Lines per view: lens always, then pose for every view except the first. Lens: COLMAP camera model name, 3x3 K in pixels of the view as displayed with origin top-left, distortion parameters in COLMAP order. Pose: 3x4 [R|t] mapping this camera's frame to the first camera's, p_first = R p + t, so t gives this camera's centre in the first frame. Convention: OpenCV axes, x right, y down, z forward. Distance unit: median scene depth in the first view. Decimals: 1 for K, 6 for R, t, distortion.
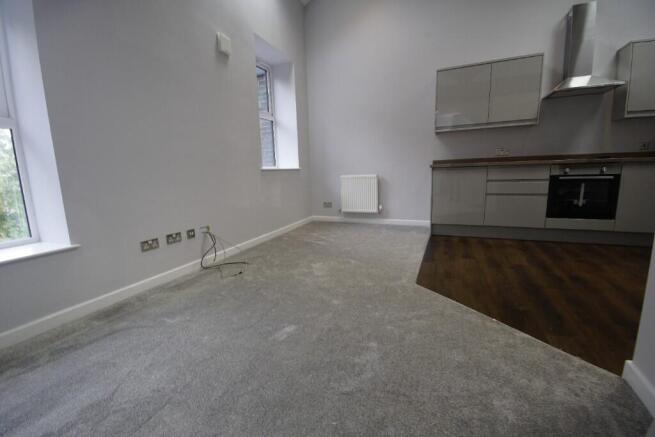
lens RADIAL K [[289.2, 0, 317.7], [0, 289.2, 219.4], [0, 0, 1]] dist [-0.001042, -0.000247]
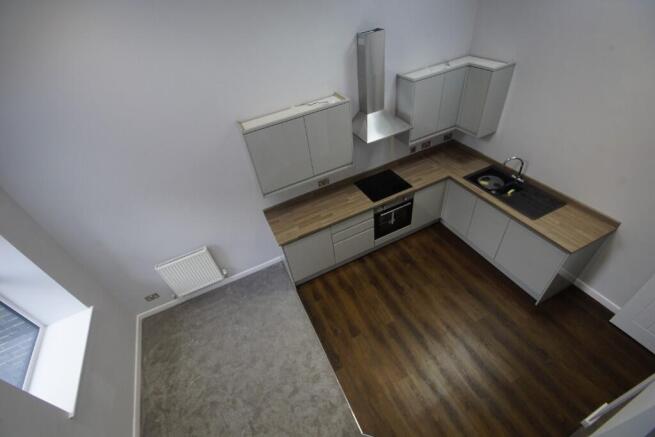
lens RADIAL K [[294.9, 0, 318.4], [0, 294.9, 218.6], [0, 0, 1]] dist [0.010979, -0.000217]
pose [[0.664046, -0.536952, 0.520313, 0.047686], [0.236623, 0.811044, 0.534993, -0.796132], [-0.709262, -0.232142, 0.665626, 0.376483]]
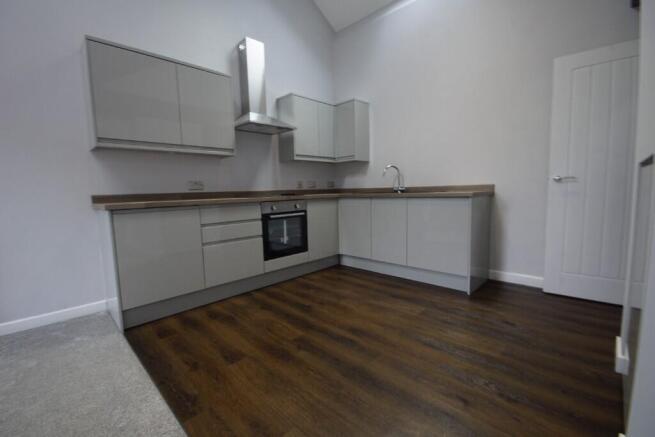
lens RADIAL K [[289.2, 0, 317.7], [0, 289.2, 219.4], [0, 0, 1]] dist [-0.001042, -0.000247]
pose [[0.367342, -0.069402, 0.927493, 0.043017], [0.173183, 0.984876, 0.005105, -0.109228], [-0.913820, 0.158750, 0.373805, 0.507641]]
